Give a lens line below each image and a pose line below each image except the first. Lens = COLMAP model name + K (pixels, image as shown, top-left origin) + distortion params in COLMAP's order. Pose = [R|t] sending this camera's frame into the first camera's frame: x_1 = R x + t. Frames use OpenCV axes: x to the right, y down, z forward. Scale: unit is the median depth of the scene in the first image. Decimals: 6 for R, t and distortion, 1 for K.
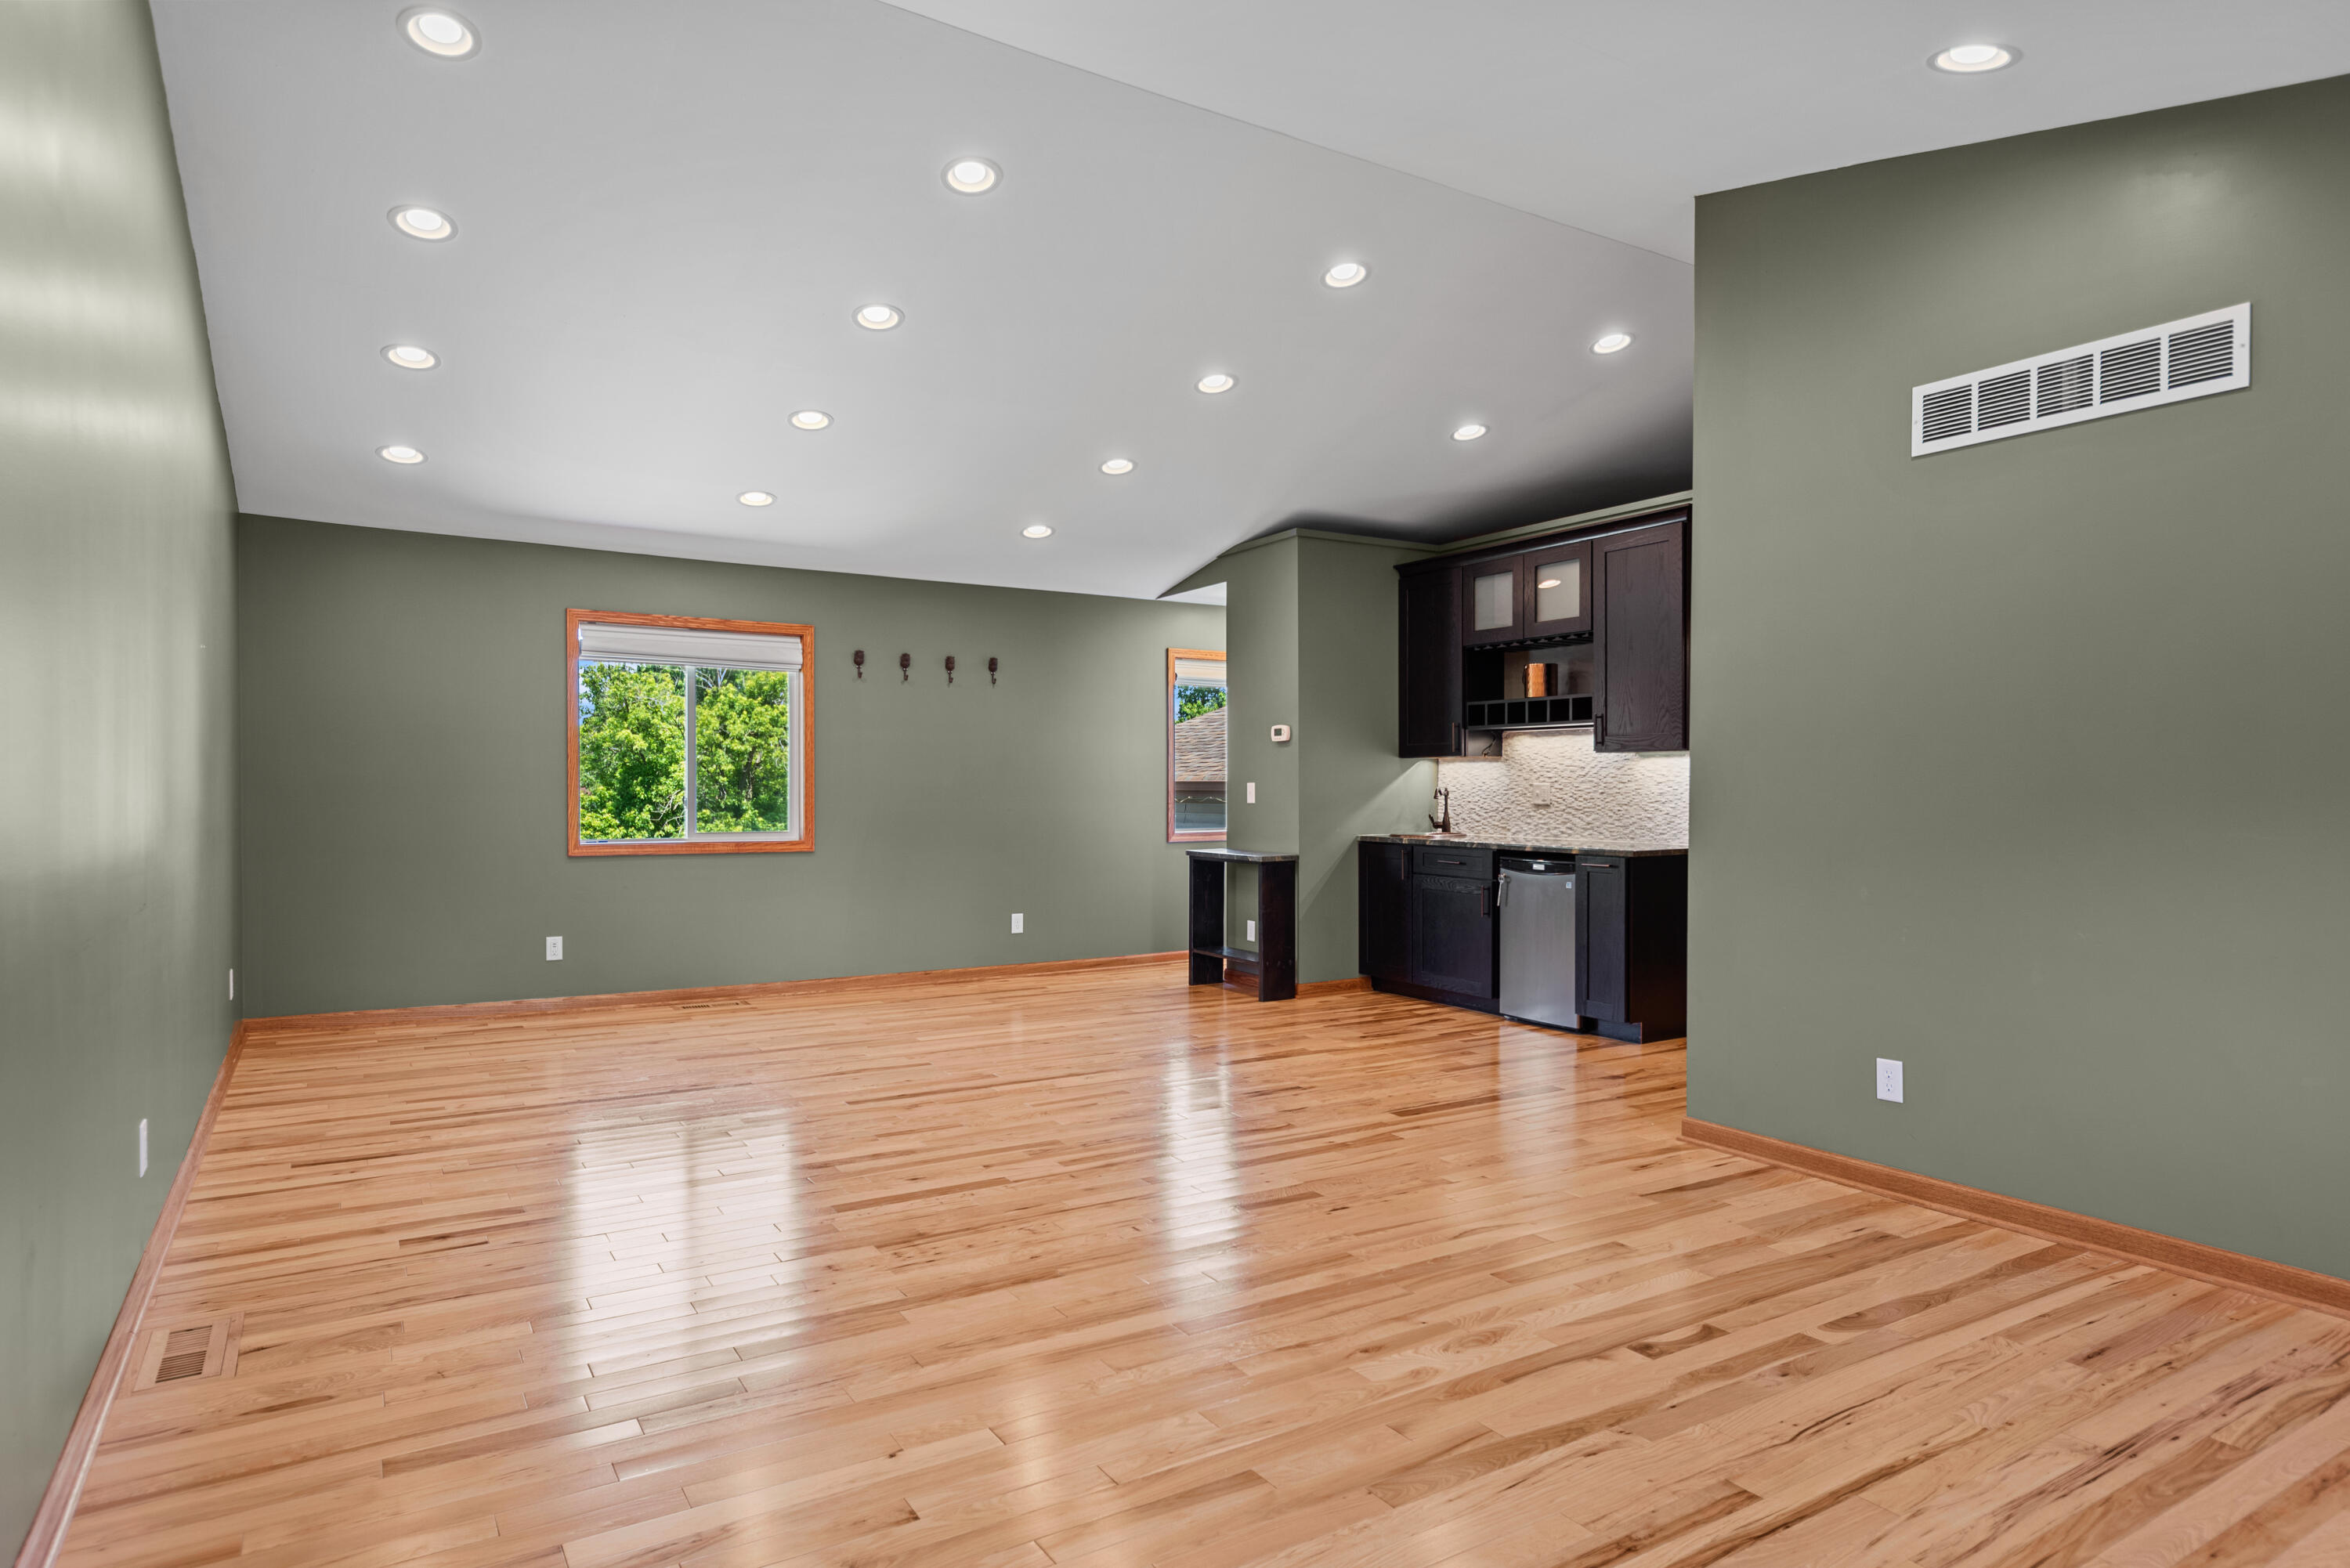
lens RADIAL K [[1331.6, 0, 1170.4], [0, 1331.6, 797.0], [0, 0, 1]] dist [0.002192, -0.005228]
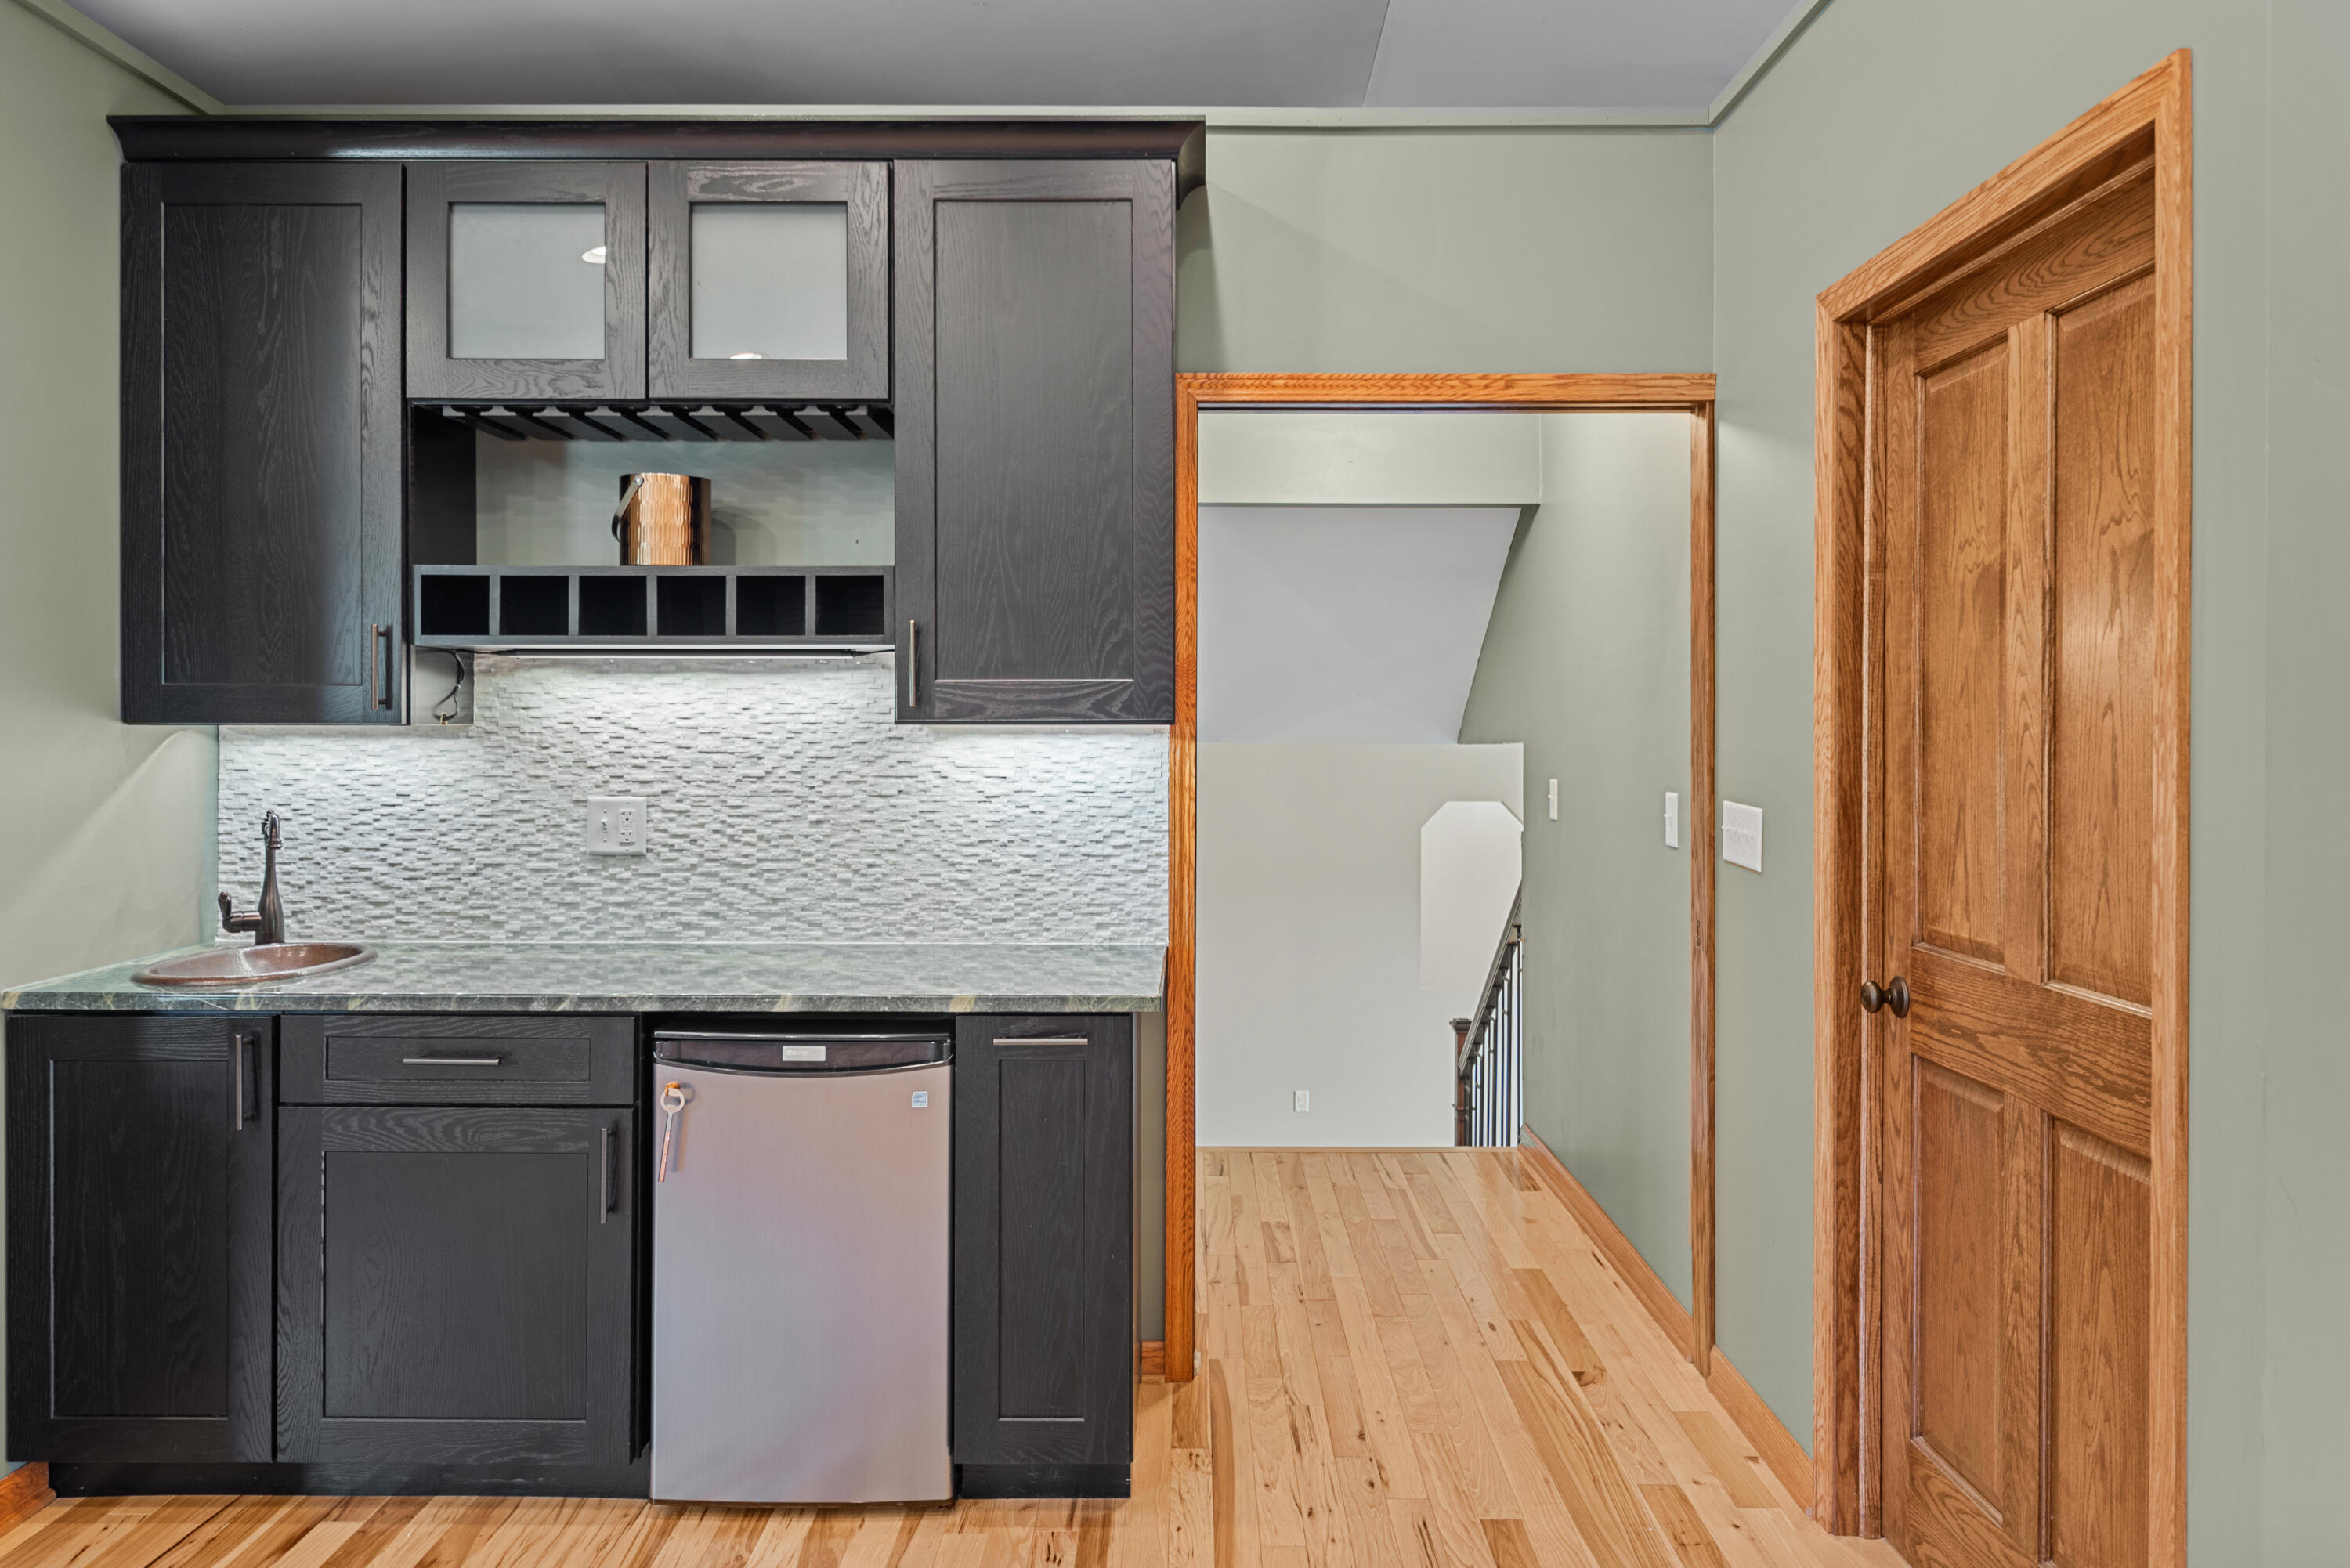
lens RADIAL K [[1628.0, 0, 1199.8], [0, 1628.0, 733.8], [0, 0, 1]] dist [0.000266, -0.009123]
pose [[0.519947, -0.002090, 0.854196, -0.031147], [0.005766, 0.999983, -0.001063, -0.028914], [-0.854179, 0.005478, 0.519950, 0.667390]]
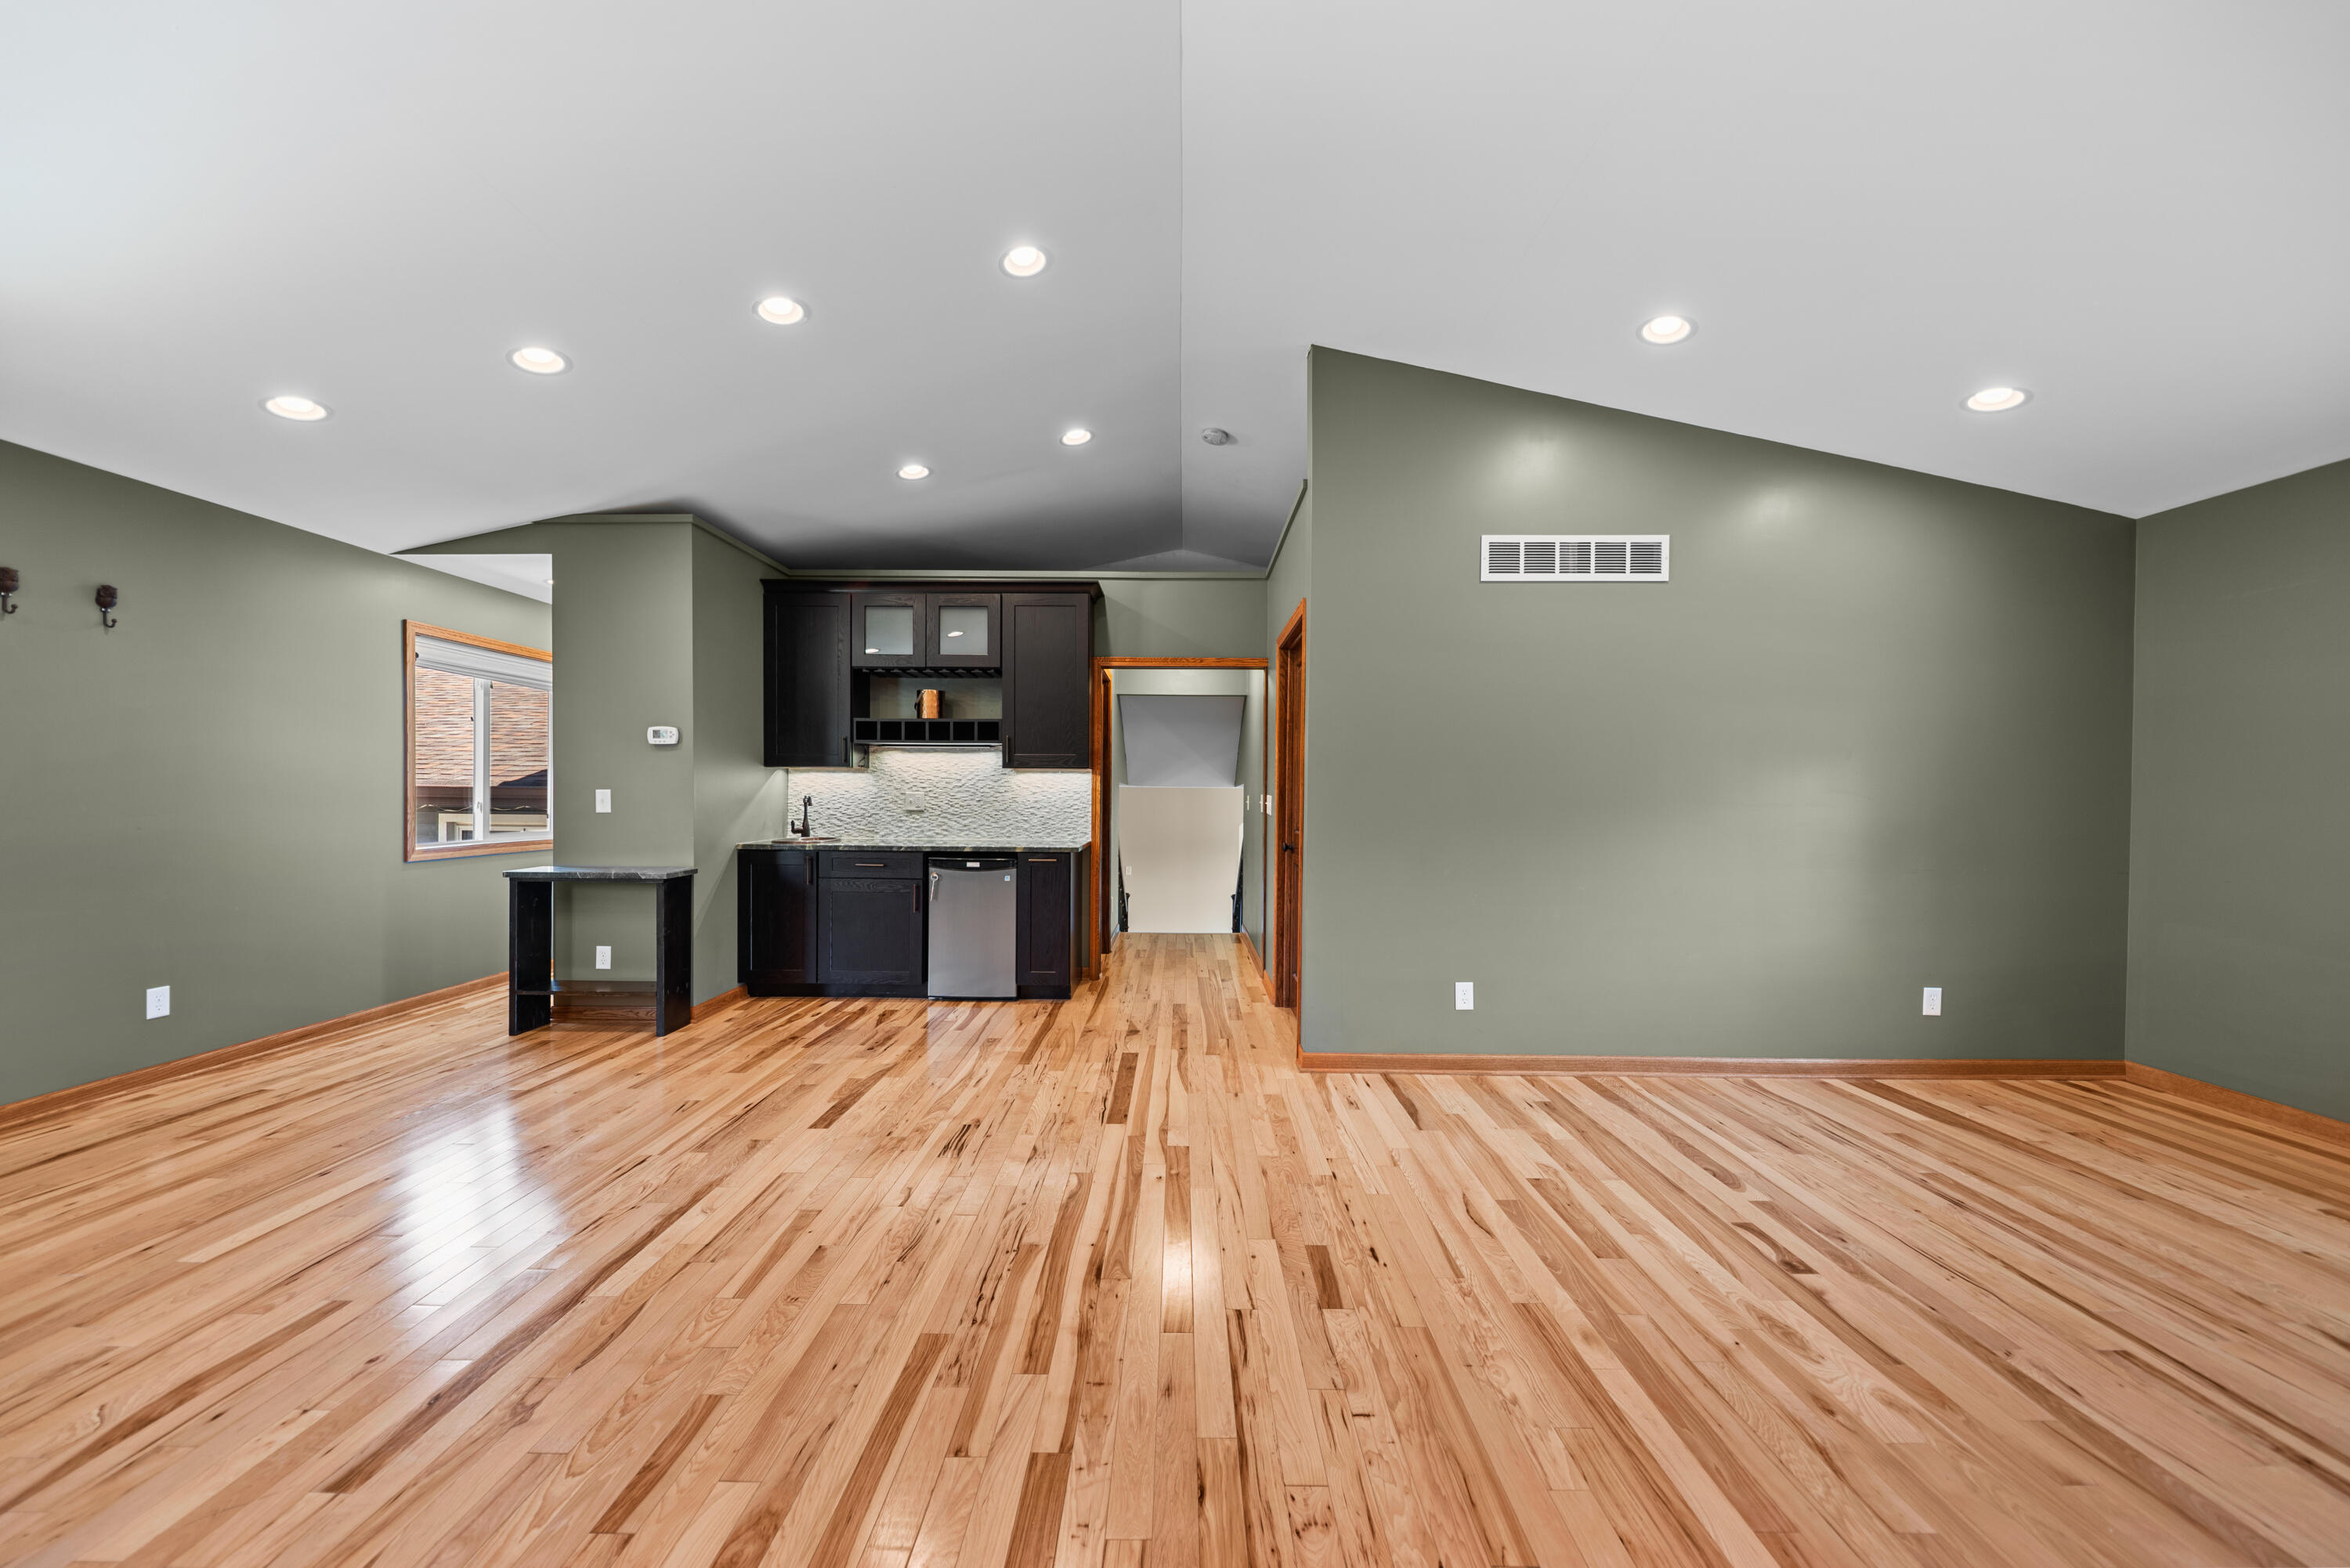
lens RADIAL K [[838.8, 0, 1180.1], [0, 838.8, 803.4], [0, 0, 1]] dist [0.002648, -0.000986]
pose [[0.530726, -0.006167, 0.847521, -0.241727], [0.000757, 0.999977, 0.006802, -0.005751], [-0.847543, -0.002968, 0.530719, 0.440452]]
